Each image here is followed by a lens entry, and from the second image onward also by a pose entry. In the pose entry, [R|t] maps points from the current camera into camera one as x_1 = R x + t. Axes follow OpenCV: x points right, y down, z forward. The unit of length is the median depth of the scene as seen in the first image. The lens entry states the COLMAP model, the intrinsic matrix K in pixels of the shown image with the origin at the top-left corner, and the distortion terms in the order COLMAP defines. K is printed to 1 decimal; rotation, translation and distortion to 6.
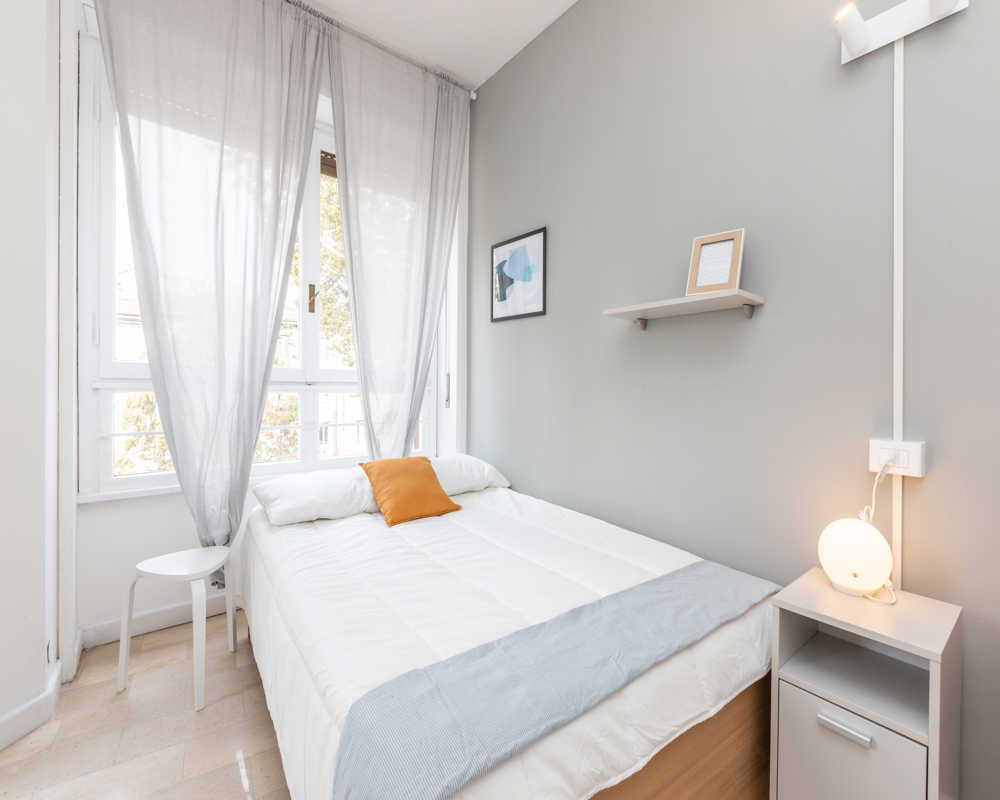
lens RADIAL K [[451.1, 0, 500.3], [0, 451.1, 389.6], [0, 0, 1]] dist [-0.000203, -0.000334]
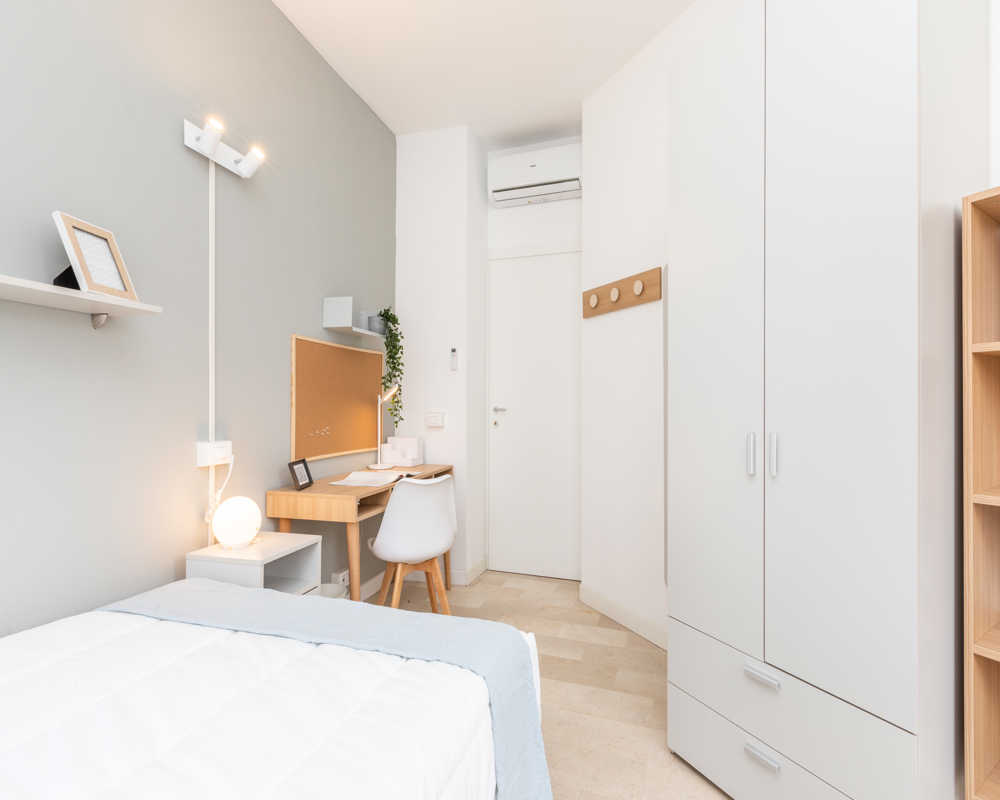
lens RADIAL K [[463.3, 0, 544.8], [0, 463.3, 407.0], [0, 0, 1]] dist [-0.001624, -0.000222]
pose [[-0.634874, -0.012931, 0.772508, -0.852953], [-0.005412, 0.999910, 0.012289, -0.019109], [-0.772597, 0.003622, -0.634886, 1.029476]]
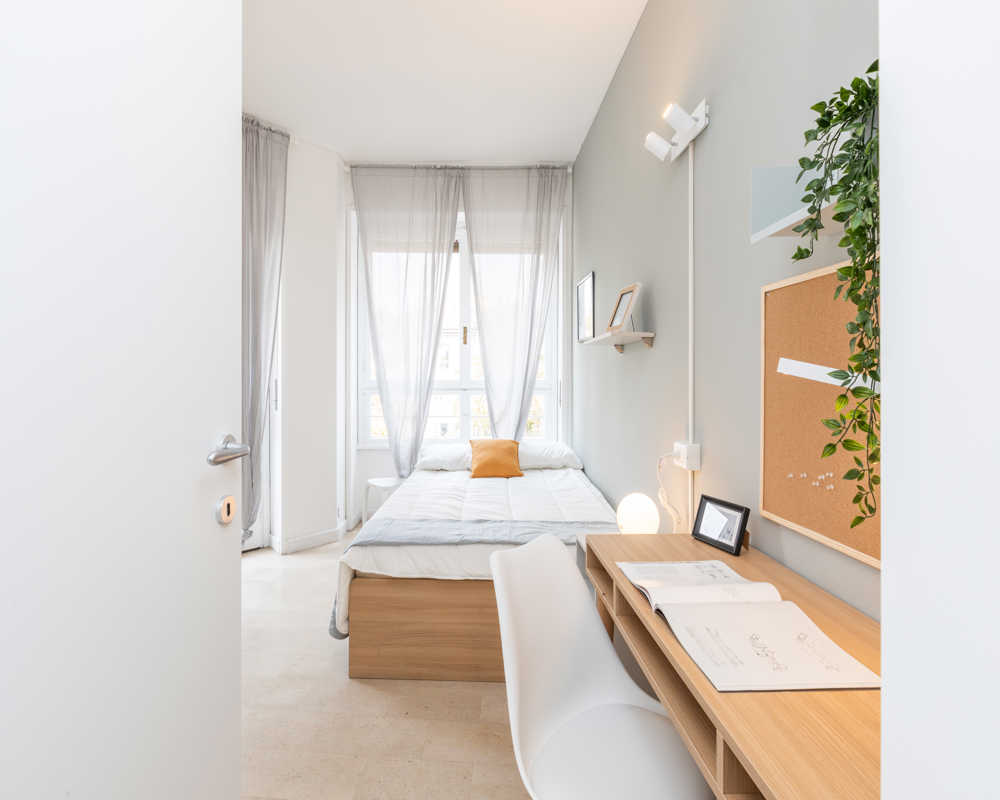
lens RADIAL K [[457.9, 0, 496.9], [0, 457.9, 380.1], [0, 0, 1]] dist [-0.069415, -0.000059]
pose [[0.804611, -0.007678, -0.593752, 1.127938], [0.006752, 0.999970, -0.003781, -0.067449], [0.593763, -0.000967, 0.804639, -0.392298]]
